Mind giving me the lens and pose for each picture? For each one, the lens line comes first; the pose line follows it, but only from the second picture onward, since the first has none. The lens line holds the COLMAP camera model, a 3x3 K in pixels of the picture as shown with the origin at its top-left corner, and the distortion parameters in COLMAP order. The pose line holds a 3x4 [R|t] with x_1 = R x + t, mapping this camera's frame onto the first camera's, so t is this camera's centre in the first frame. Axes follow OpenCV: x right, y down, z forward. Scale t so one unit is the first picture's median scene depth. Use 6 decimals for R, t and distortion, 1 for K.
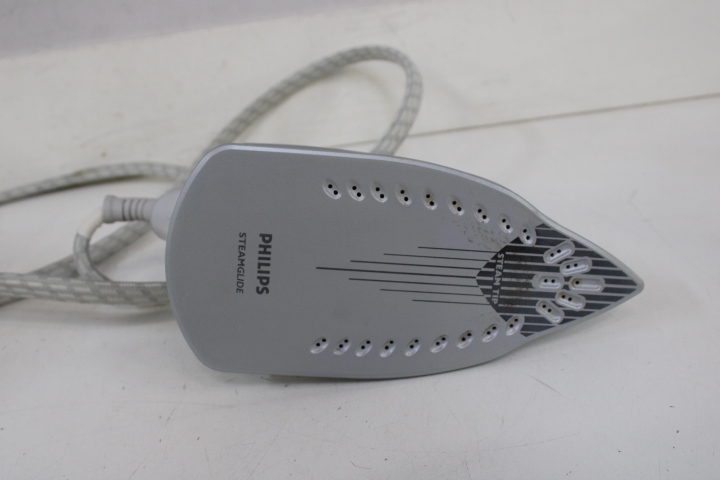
lens RADIAL K [[780.6, 0, 359.5], [0, 780.6, 231.9], [0, 0, 1]] dist [-0.168538, 0.188789]
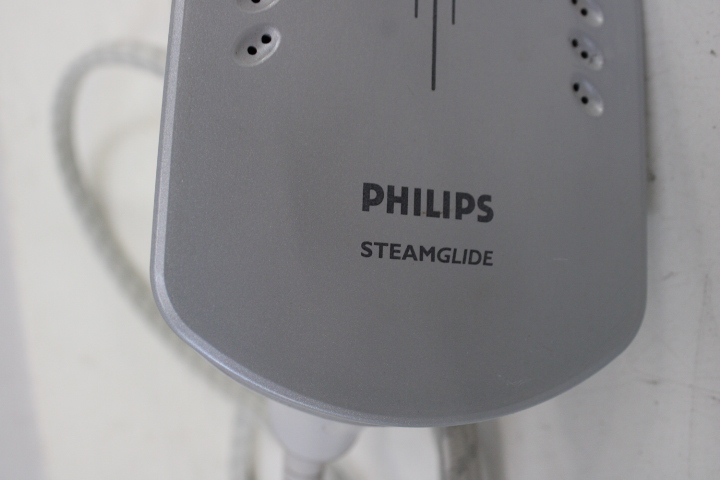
lens RADIAL K [[780.6, 0, 359.5], [0, 780.6, 231.9], [0, 0, 1]] dist [-0.168538, 0.188789]
pose [[-0.020361, -0.999628, 0.018135, -0.145438], [0.997891, -0.019201, 0.062010, -0.026370], [-0.061639, 0.019359, 0.997911, 0.553457]]
